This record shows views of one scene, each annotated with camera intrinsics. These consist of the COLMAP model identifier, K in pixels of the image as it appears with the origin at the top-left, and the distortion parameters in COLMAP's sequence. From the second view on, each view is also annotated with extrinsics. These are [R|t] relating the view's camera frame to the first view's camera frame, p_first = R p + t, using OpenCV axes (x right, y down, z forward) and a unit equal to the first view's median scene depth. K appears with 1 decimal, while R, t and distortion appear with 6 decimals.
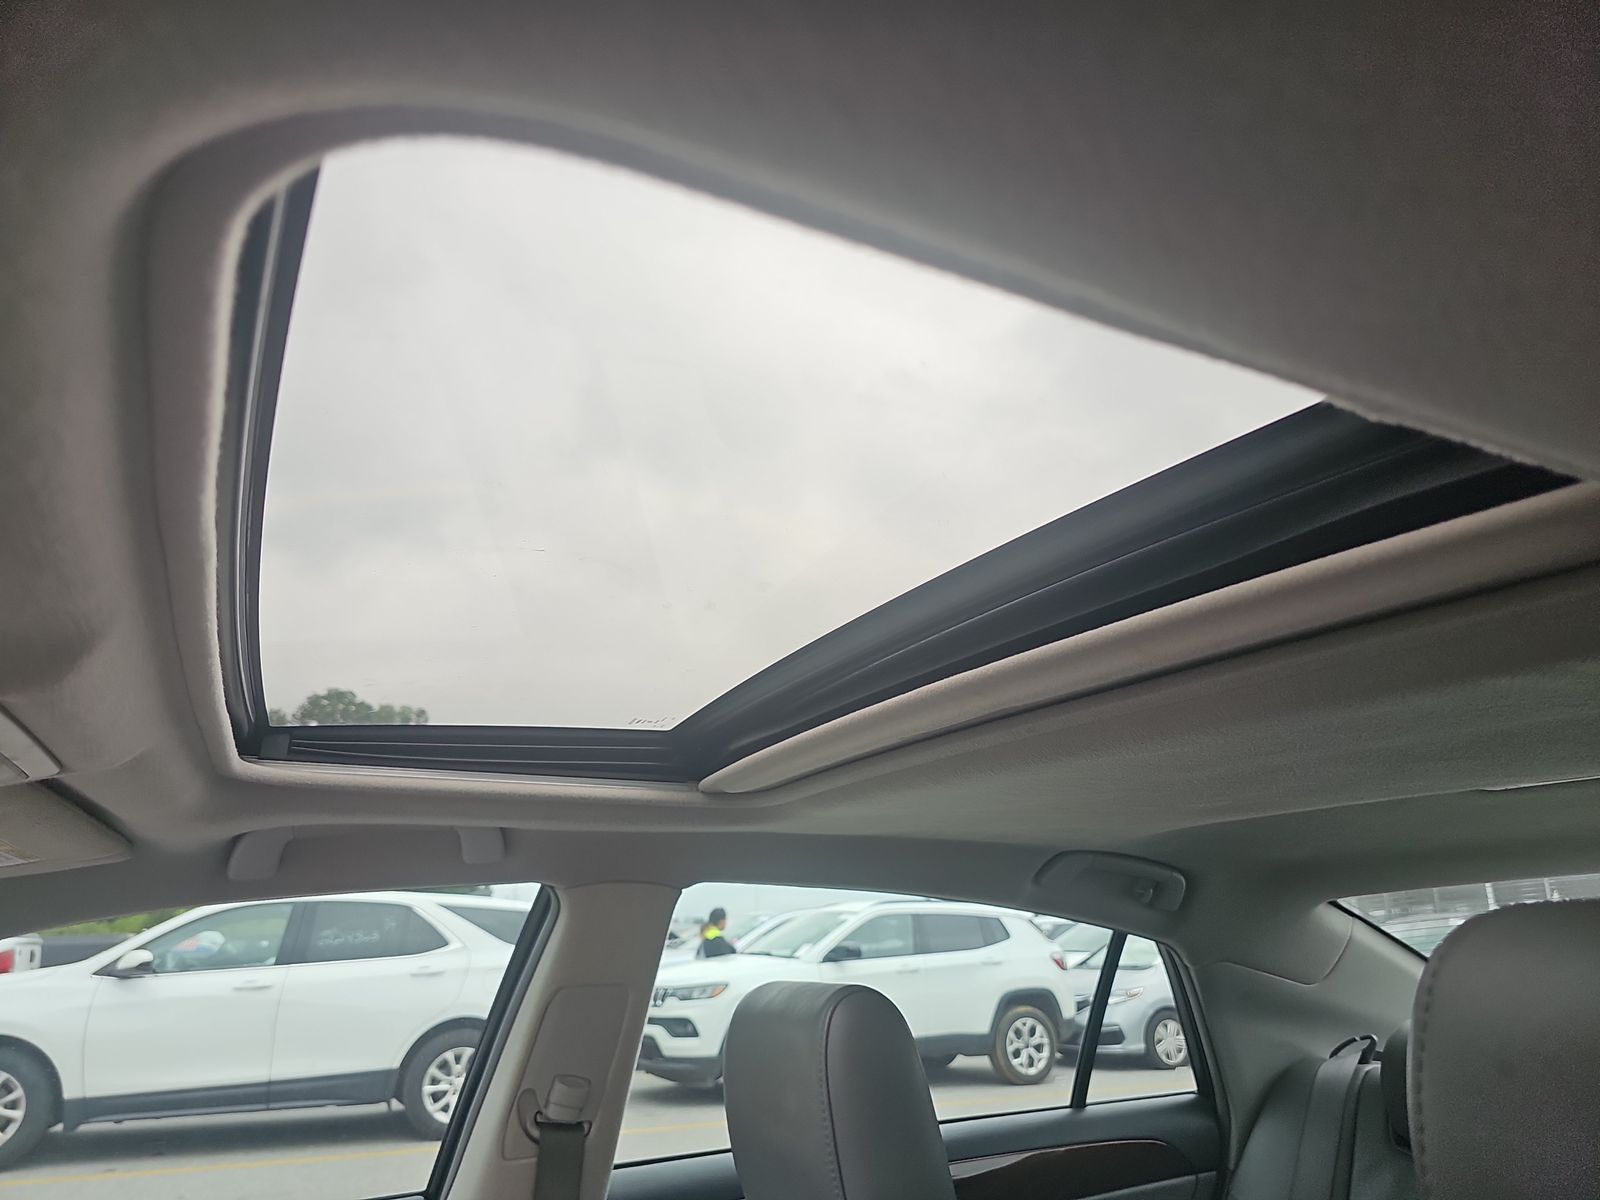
lens RADIAL K [[1081.9, 0, 800.2], [0, 1081.9, 601.4], [0, 0, 1]] dist [0.025035, -0.014419]
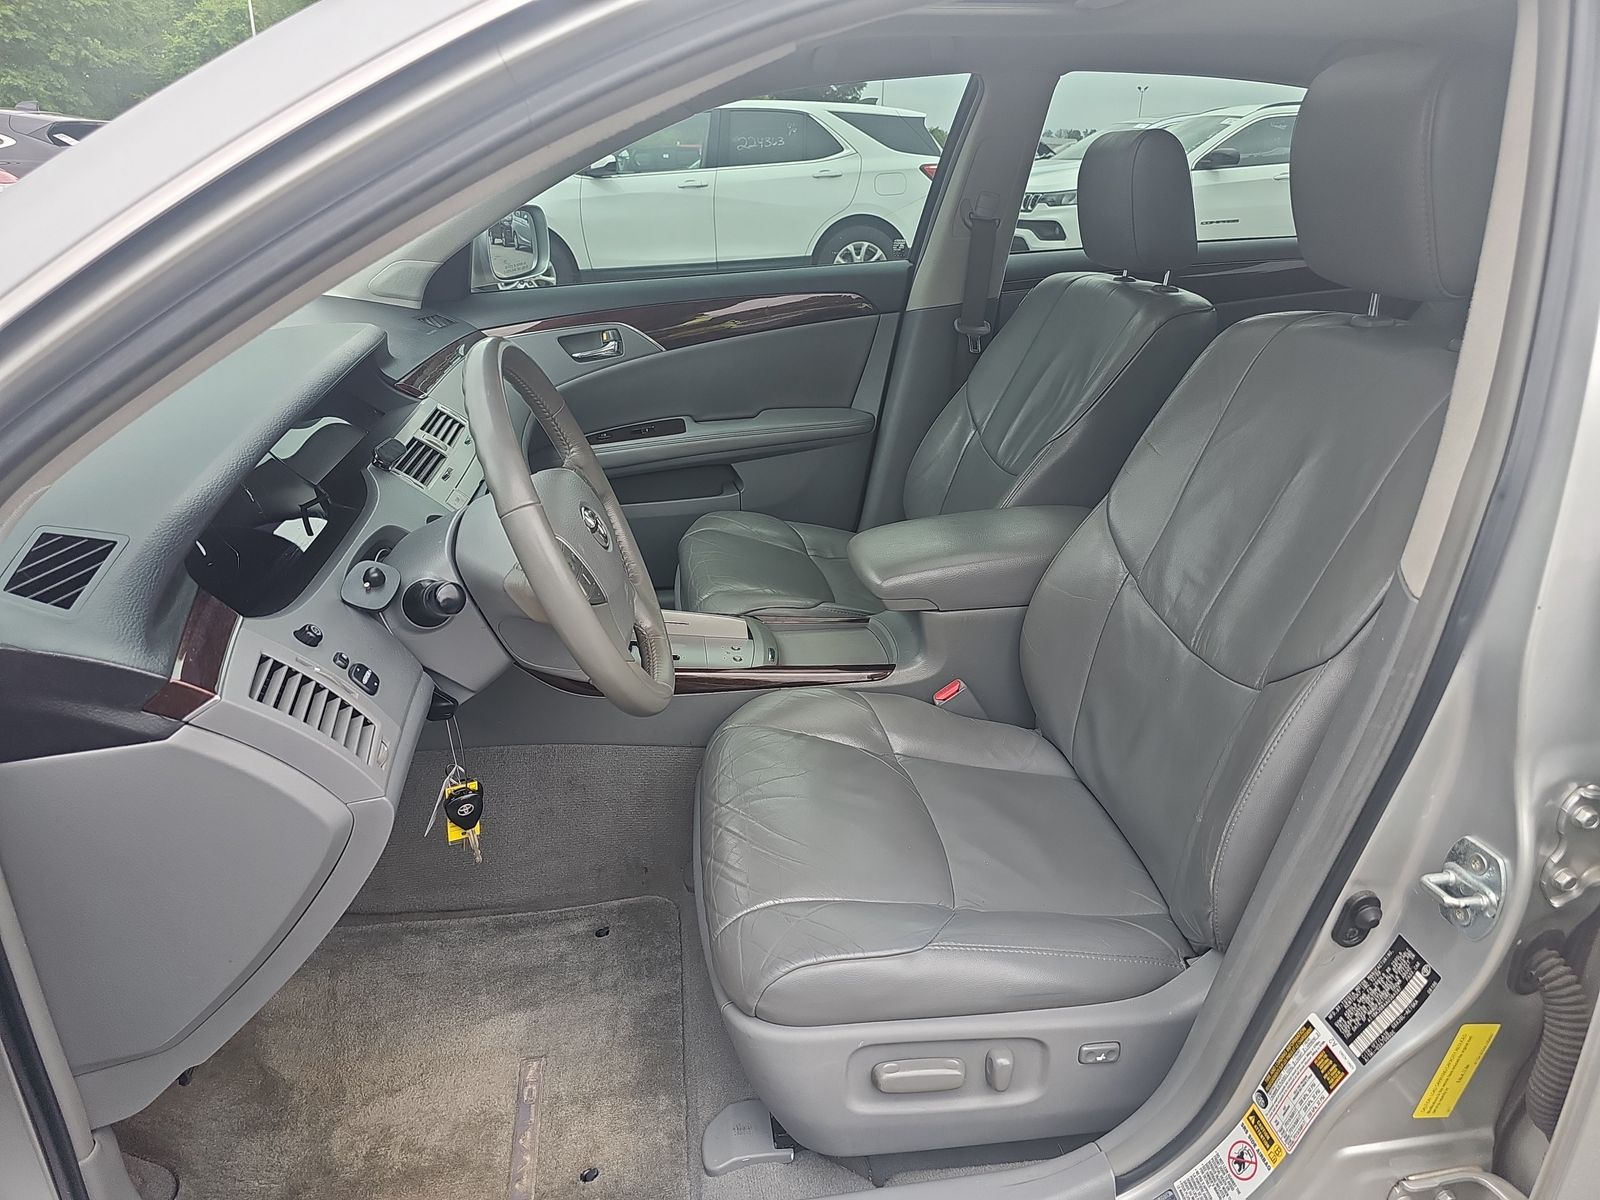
lens RADIAL K [[1081.9, 0, 799.5], [0, 1081.9, 602.1], [0, 0, 1]] dist [0.025035, -0.014419]
pose [[0.950382, 0.115445, -0.288870, 0.010646], [0.095519, 0.775439, 0.624155, -0.023063], [0.296057, -0.620779, 0.725937, -0.101517]]
